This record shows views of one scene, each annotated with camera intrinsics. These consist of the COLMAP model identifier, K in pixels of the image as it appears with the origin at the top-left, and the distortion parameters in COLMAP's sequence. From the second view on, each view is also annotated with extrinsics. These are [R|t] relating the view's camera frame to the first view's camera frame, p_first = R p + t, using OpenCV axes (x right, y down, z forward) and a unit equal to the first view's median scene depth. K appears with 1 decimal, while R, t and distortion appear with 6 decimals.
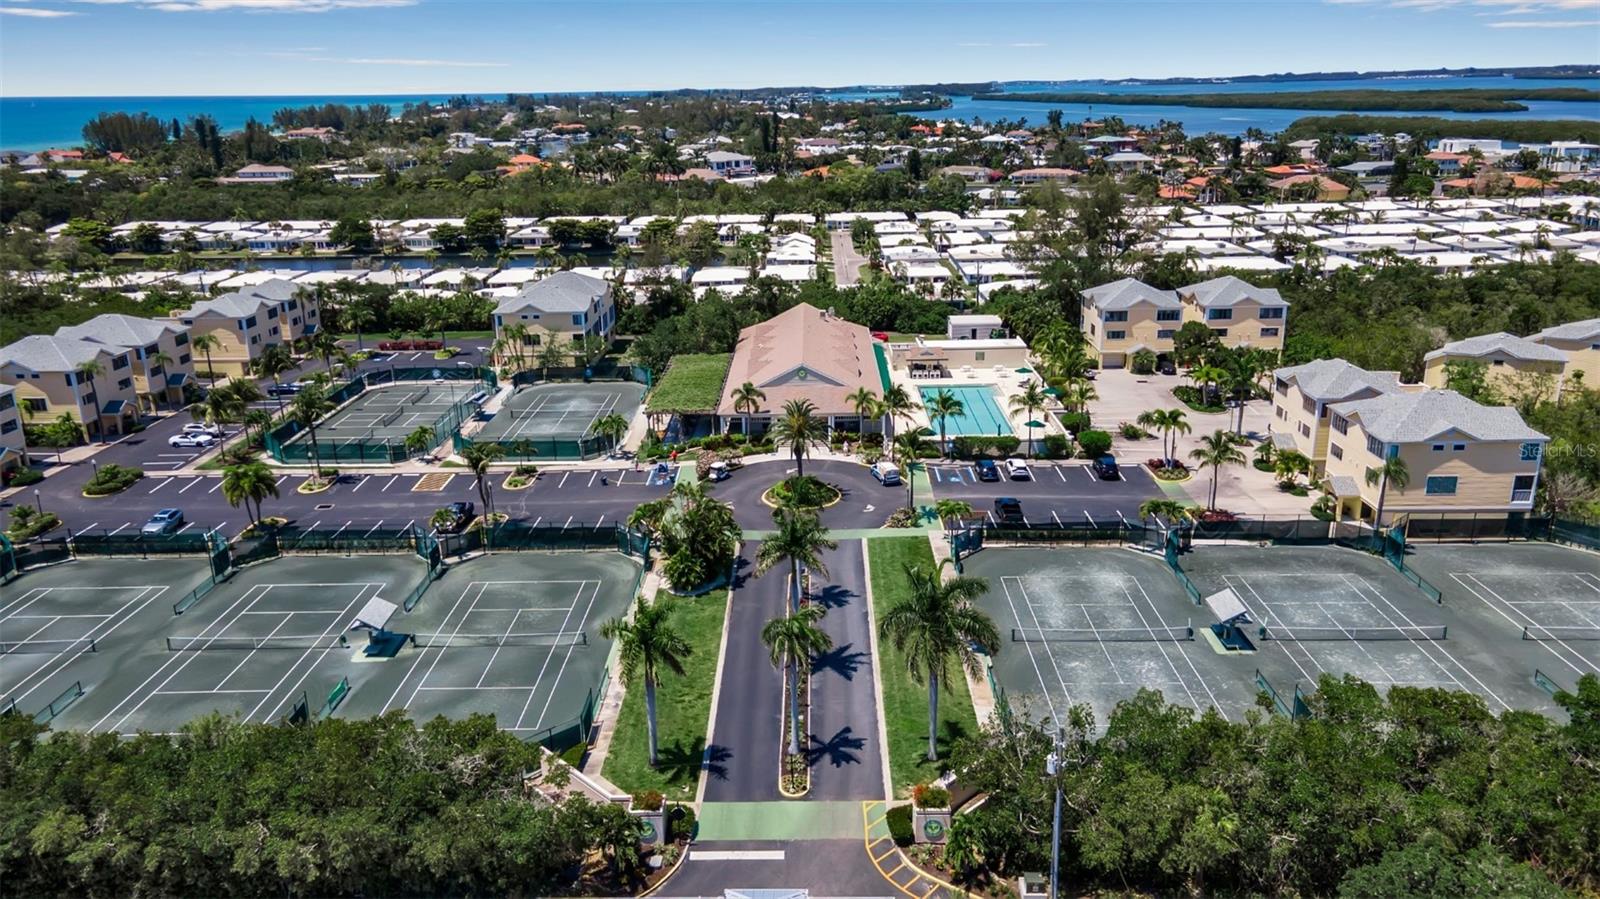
lens RADIAL K [[1171.9, 0, 794.7], [0, 1171.9, 442.2], [0, 0, 1]] dist [0.051925, -0.004734]
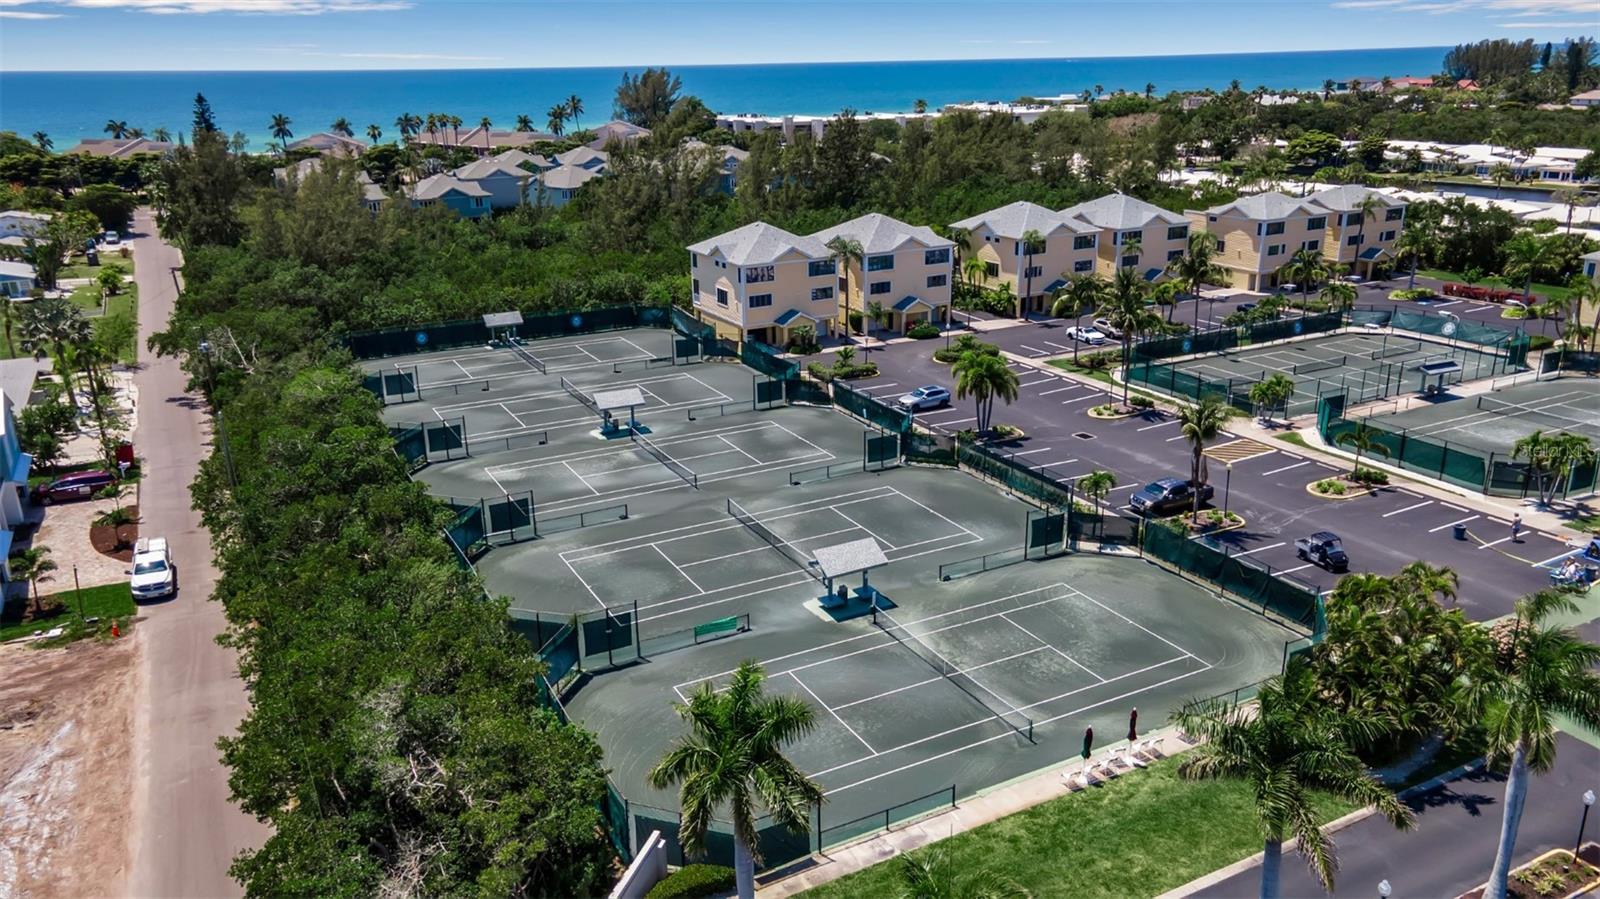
lens RADIAL K [[1171.9, 0, 794.7], [0, 1171.9, 442.2], [0, 0, 1]] dist [0.051925, -0.004734]
pose [[0.482709, 0.281137, -0.829430, 0.122466], [-0.249803, 0.951930, 0.177279, -0.024888], [0.839399, 0.121620, 0.529734, 0.342578]]
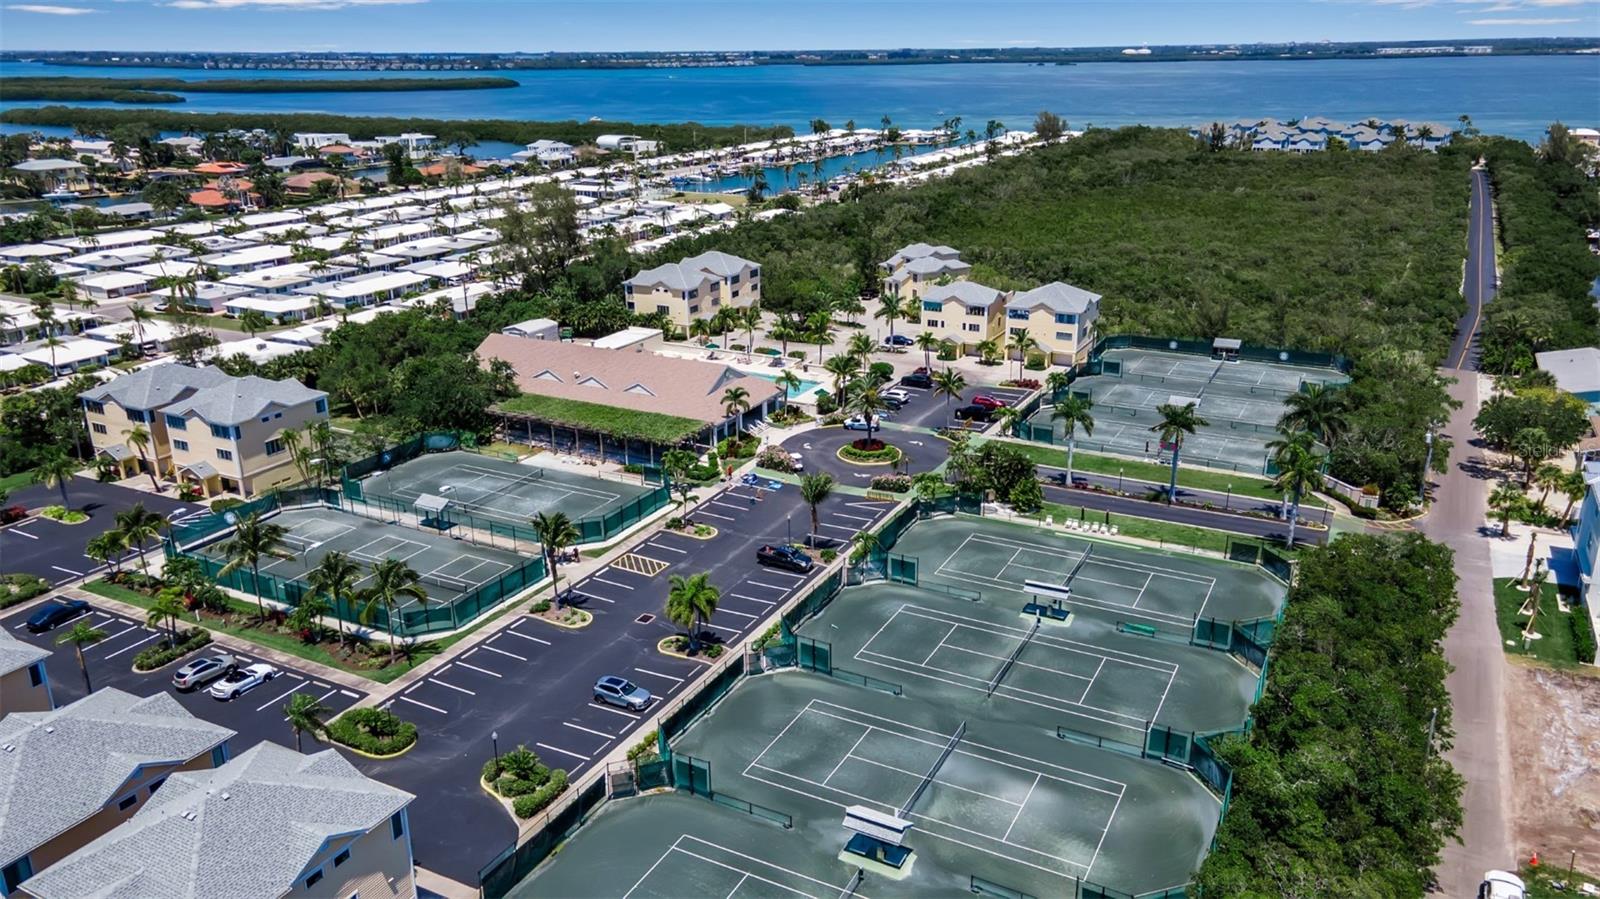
lens RADIAL K [[1171.9, 0, 794.7], [0, 1171.9, 442.2], [0, 0, 1]] dist [0.051925, -0.004734]
pose [[0.447634, -0.267797, 0.853176, -0.838922], [0.257773, 0.952246, 0.163648, -0.145943], [-0.856258, 0.146671, 0.495288, 0.363517]]
